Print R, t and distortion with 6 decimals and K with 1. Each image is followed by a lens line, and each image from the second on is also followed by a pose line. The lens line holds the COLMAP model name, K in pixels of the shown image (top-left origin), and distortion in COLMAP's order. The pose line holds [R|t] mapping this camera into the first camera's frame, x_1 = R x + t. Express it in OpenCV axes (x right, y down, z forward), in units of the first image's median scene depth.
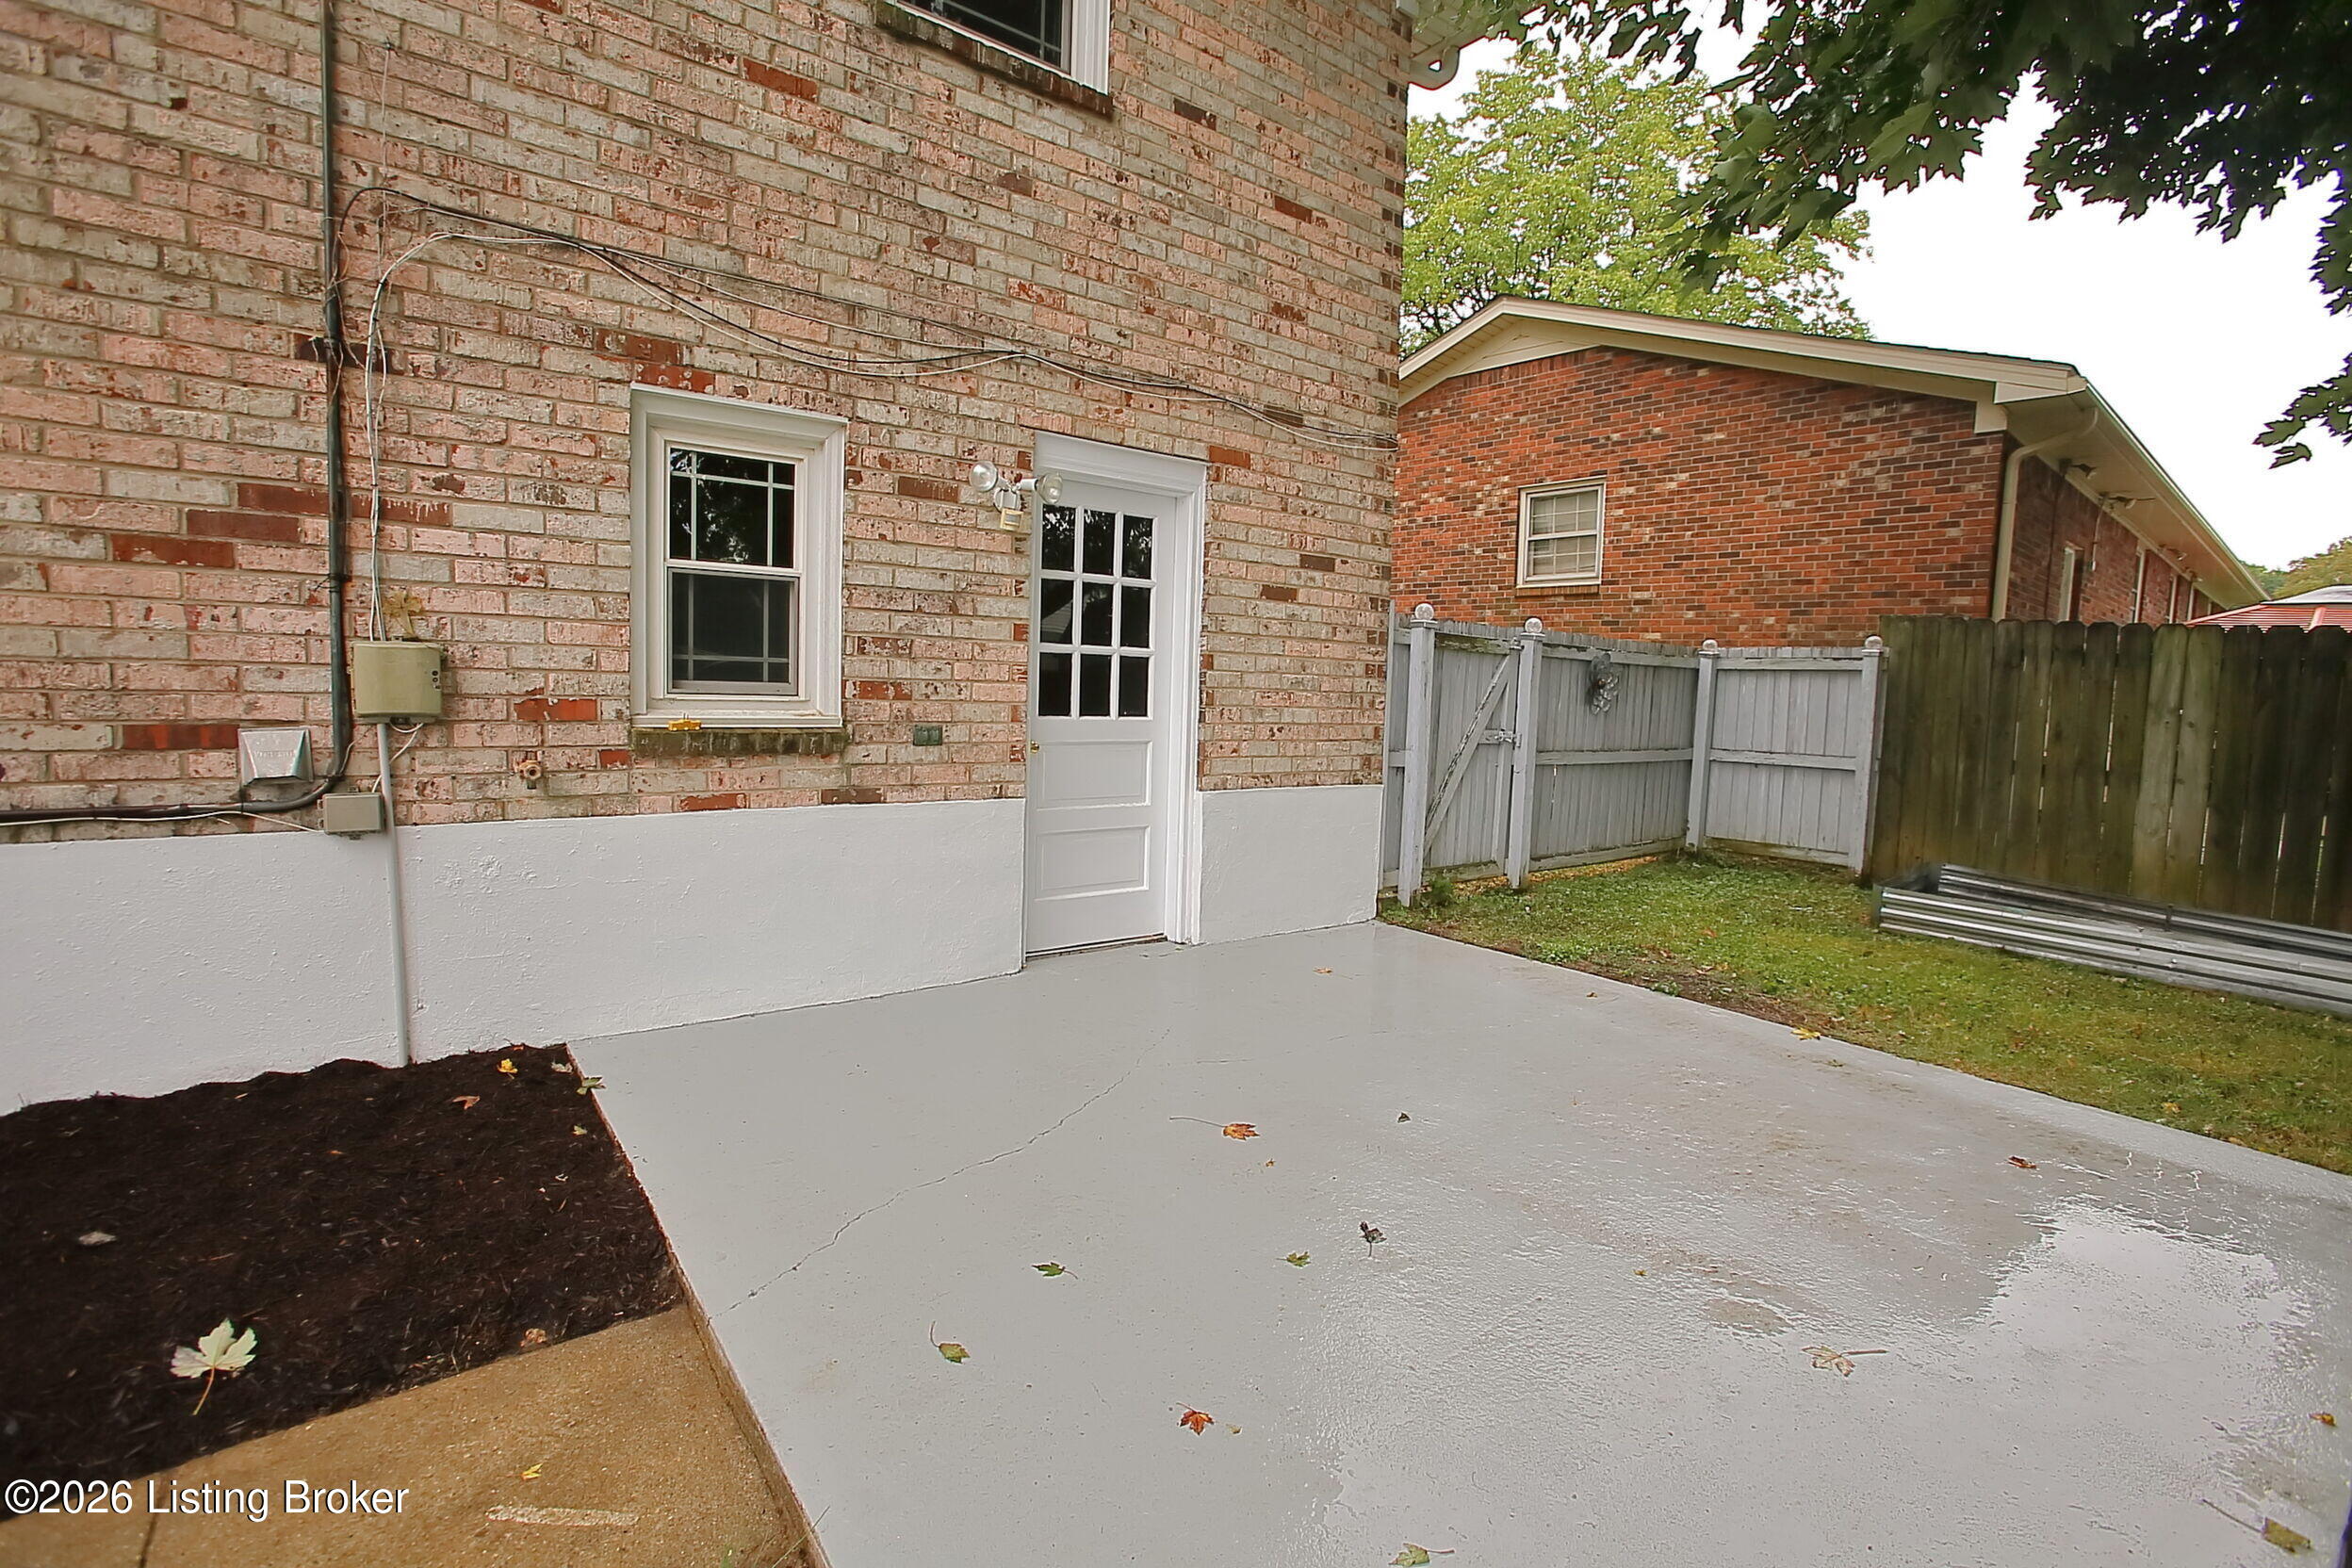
lens RADIAL K [[1070.4, 0, 1187.1], [0, 1070.4, 782.6], [0, 0, 1]] dist [-0.046260, 0.011770]
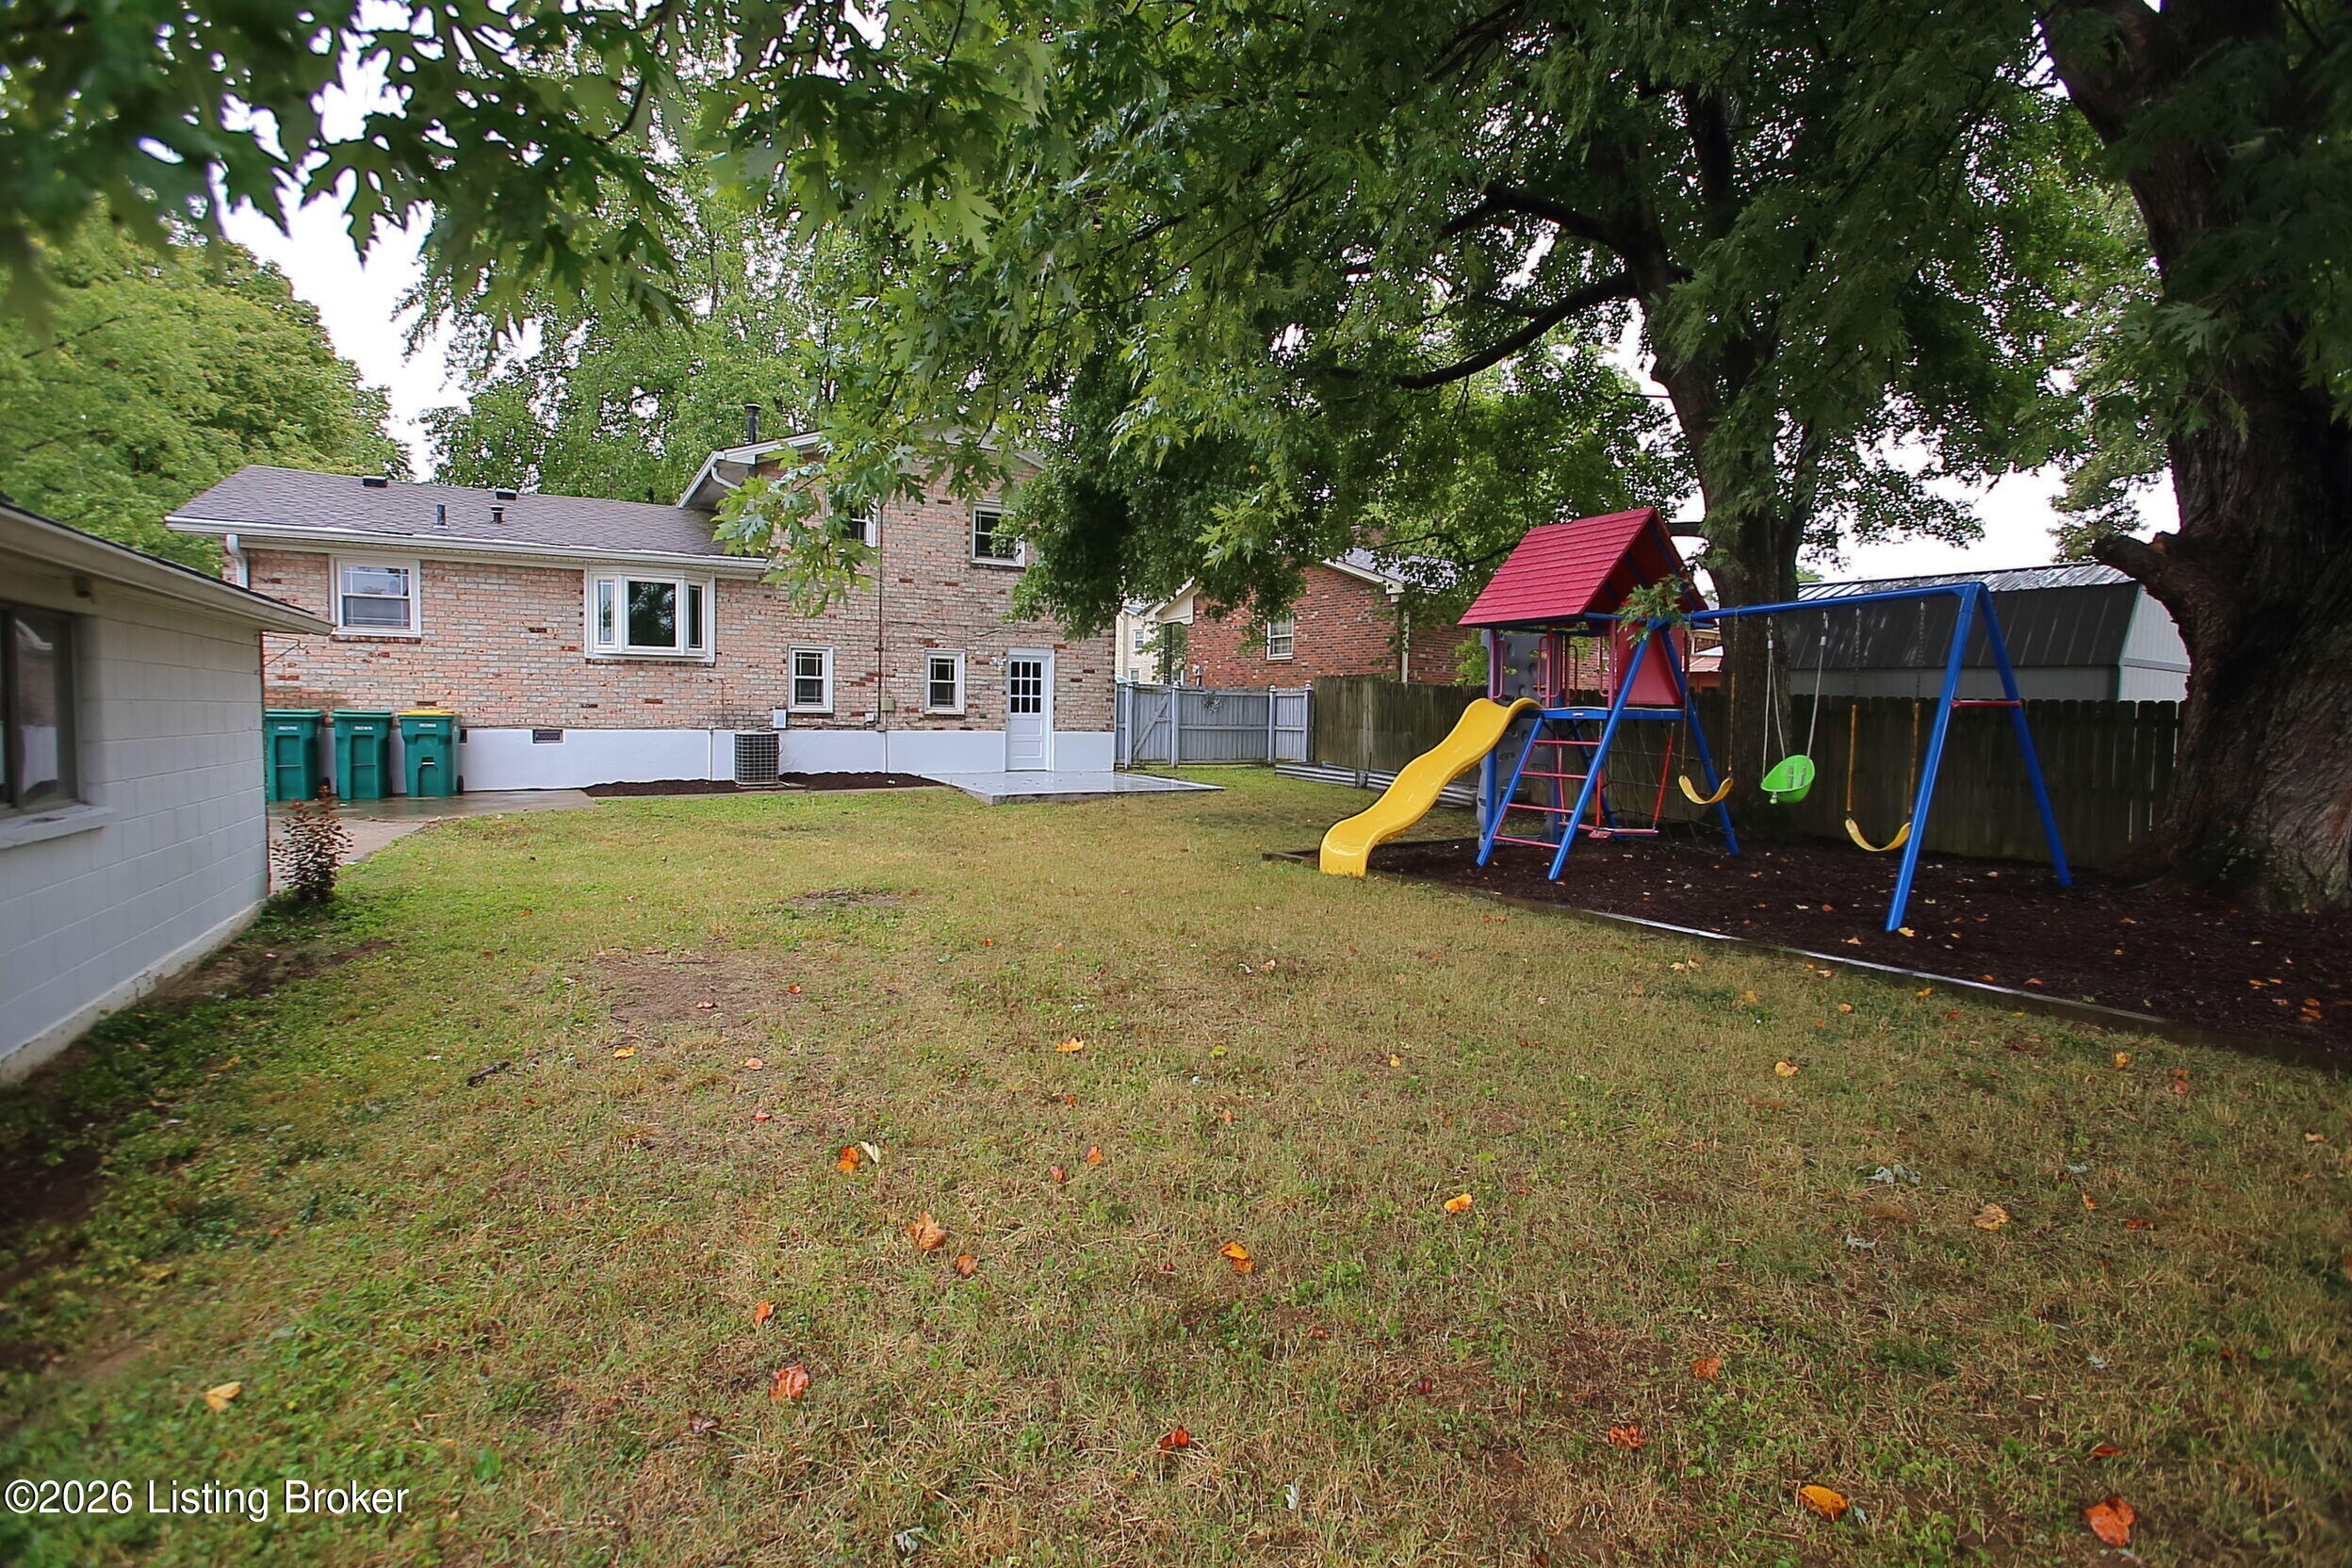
lens RADIAL K [[1070.4, 0, 1162.9], [0, 1070.4, 759.5], [0, 0, 1]] dist [-0.046260, 0.011770]
pose [[0.989887, -0.012303, -0.141324, 1.107748], [0.004982, 0.998633, -0.052038, 0.365005], [0.141771, 0.050808, 0.988595, -3.235024]]
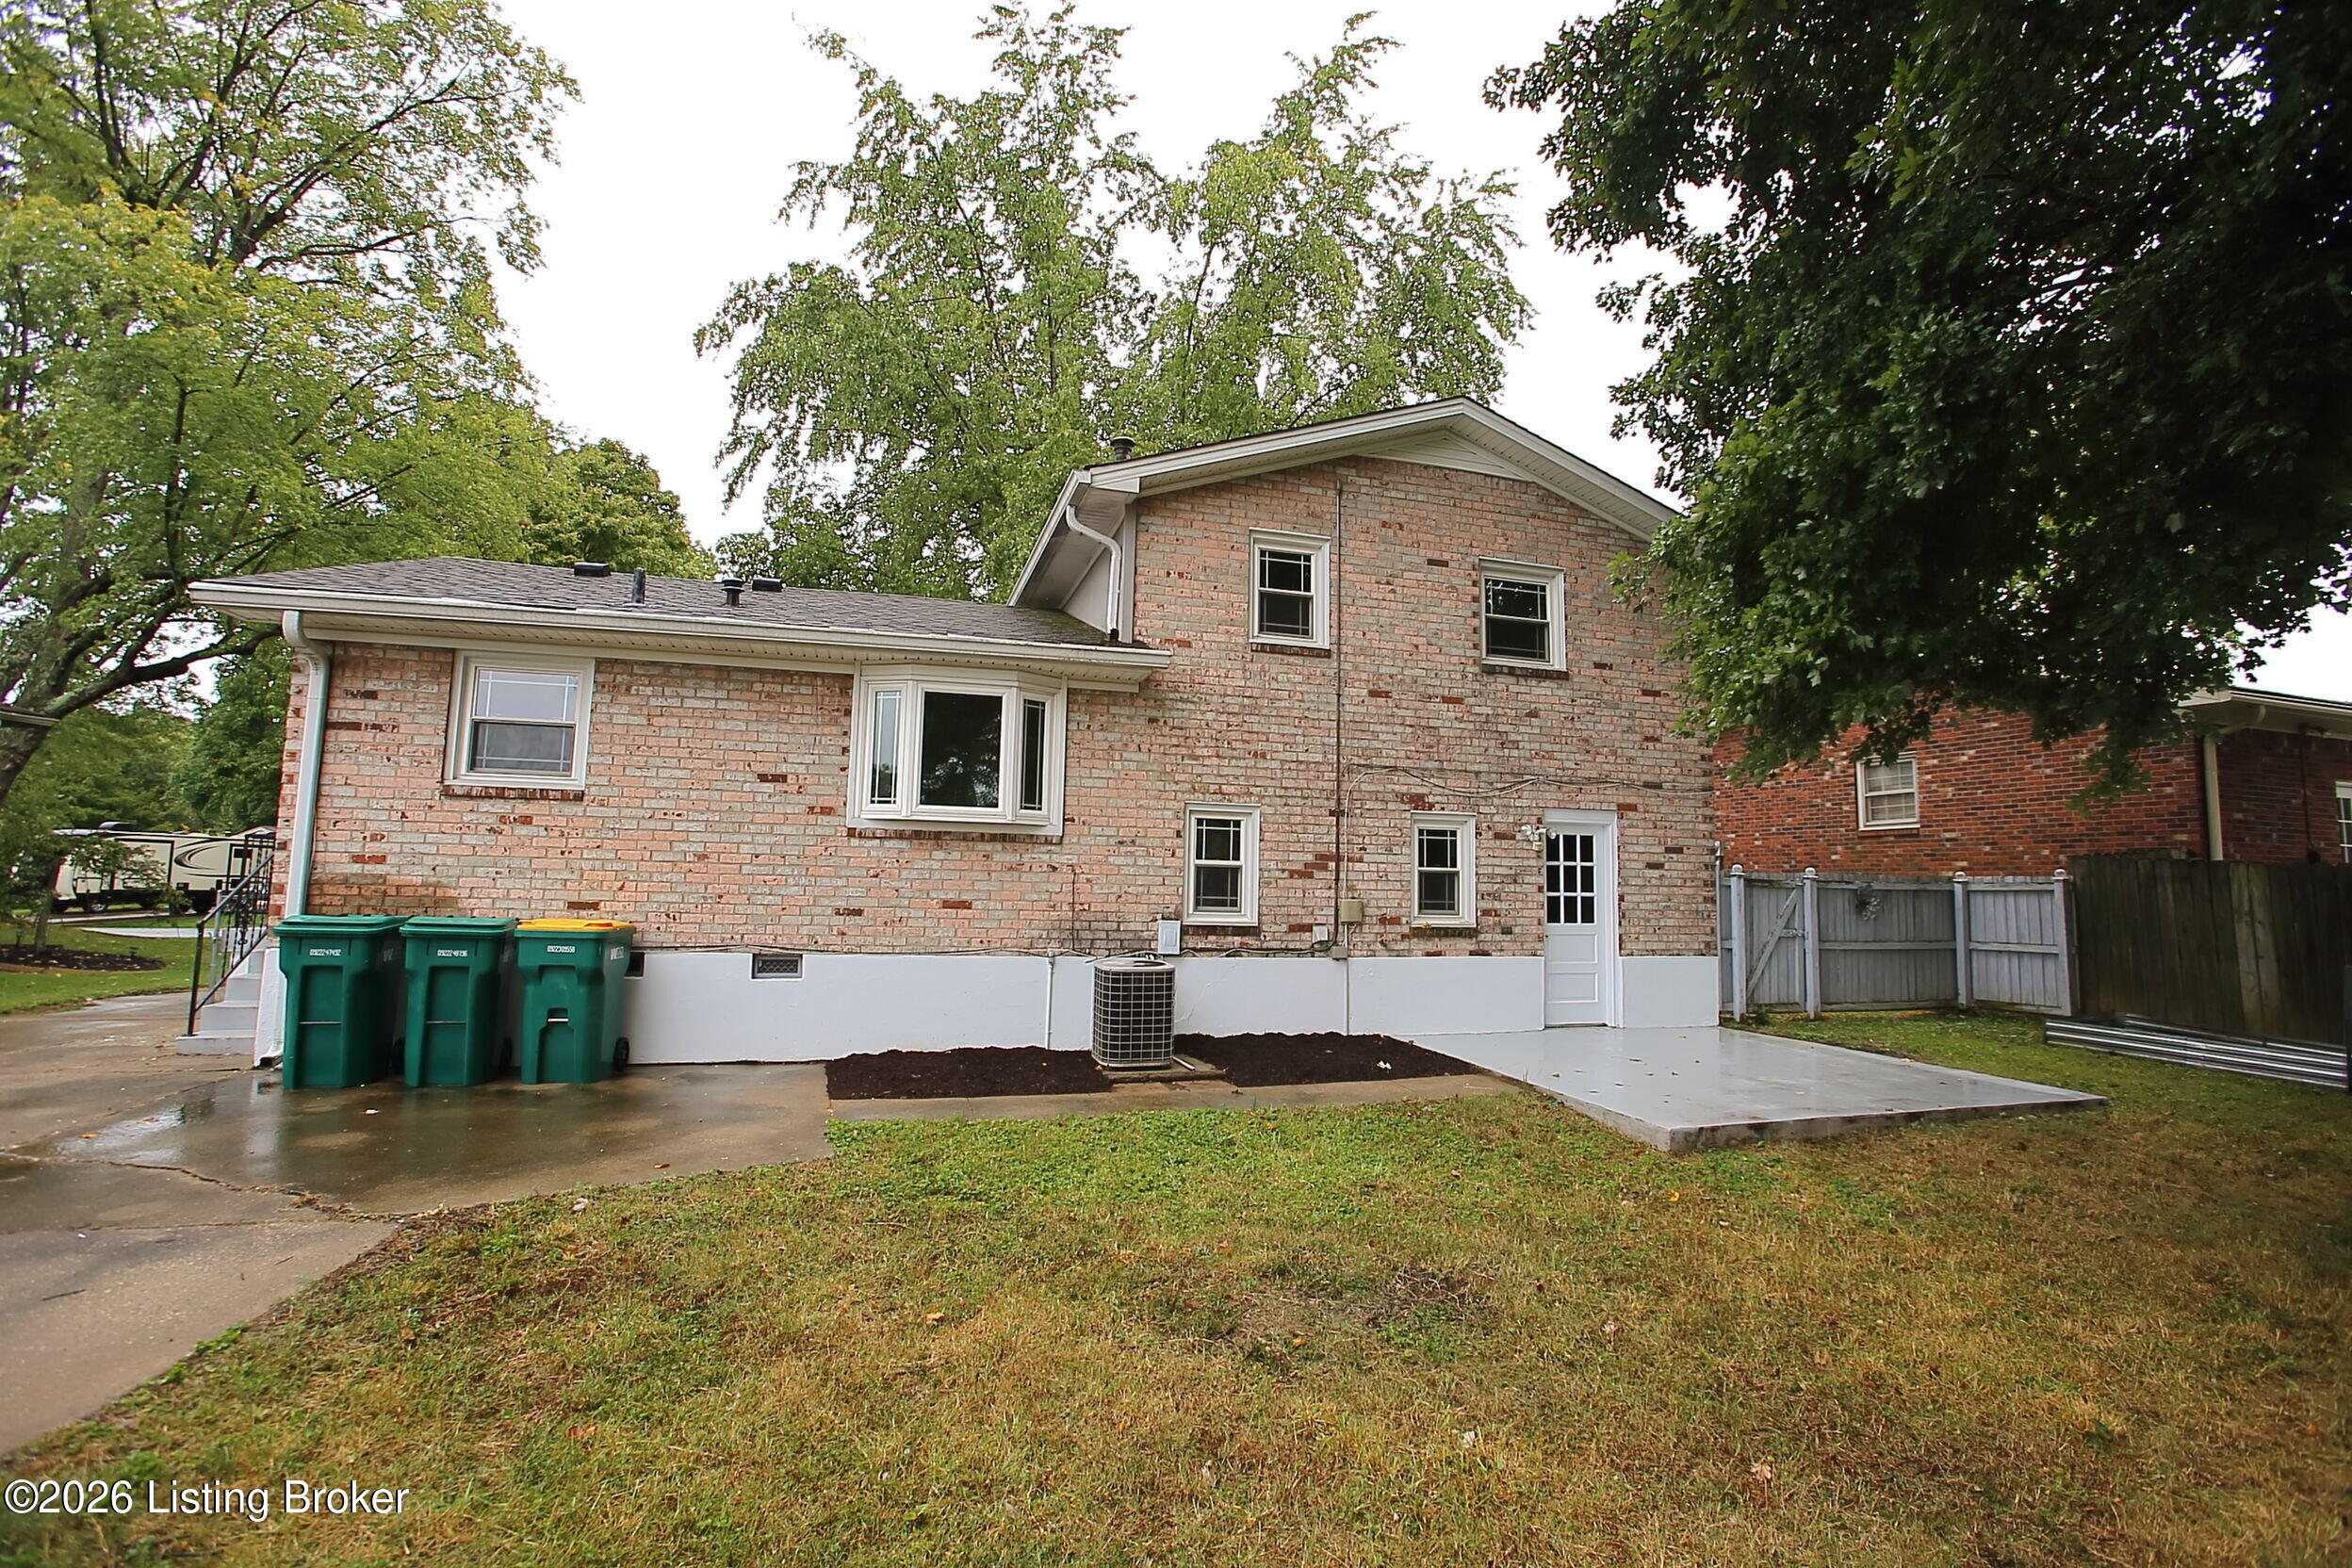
lens RADIAL K [[1070.4, 0, 1212.2], [0, 1070.4, 766.9], [0, 0, 1]] dist [-0.046260, 0.011770]
pose [[0.935336, -0.051875, -0.349937, 0.011035], [-0.022931, 0.978219, -0.206304, 0.110232], [0.353017, 0.200988, 0.913774, -1.585086]]
